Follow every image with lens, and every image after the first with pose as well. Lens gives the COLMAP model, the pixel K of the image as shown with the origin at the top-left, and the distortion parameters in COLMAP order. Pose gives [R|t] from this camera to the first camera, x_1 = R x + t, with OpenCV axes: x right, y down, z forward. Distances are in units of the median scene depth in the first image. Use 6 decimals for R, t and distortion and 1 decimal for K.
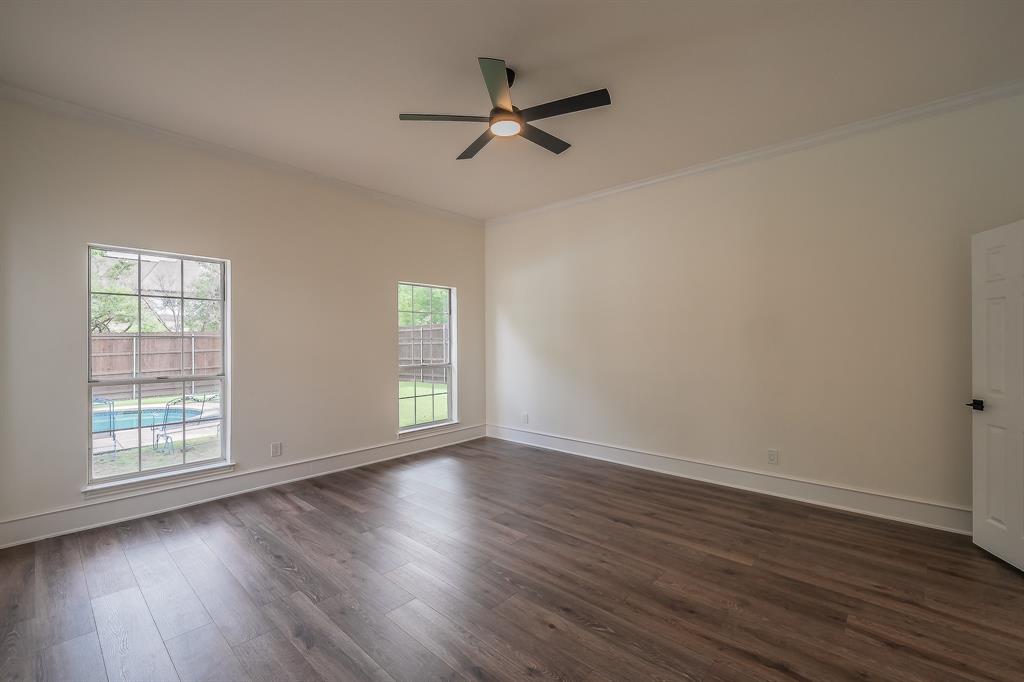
lens RADIAL K [[441.8, 0, 514.0], [0, 441.8, 342.6], [0, 0, 1]] dist [-0.000438, 0.000012]
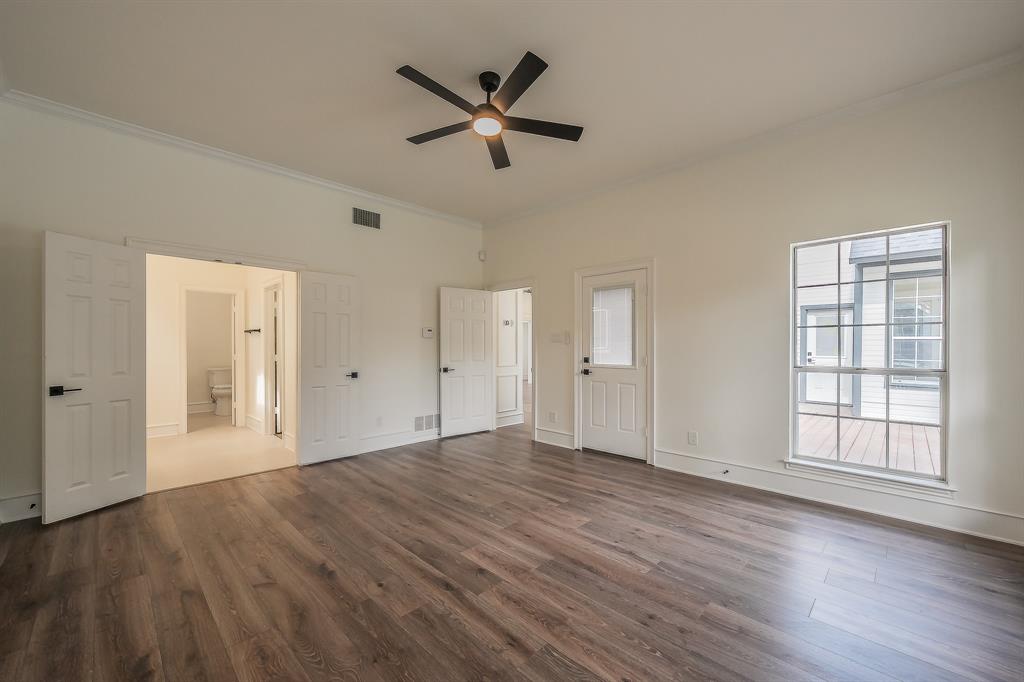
lens RADIAL K [[407.9, 0, 512.1], [0, 407.9, 341.1], [0, 0, 1]] dist [-0.001742, -0.000127]
pose [[-0.998704, 0.003776, 0.050757, -0.123545], [0.003499, 0.999979, -0.005533, 0.027949], [-0.050776, -0.005349, -0.998696, 1.969530]]
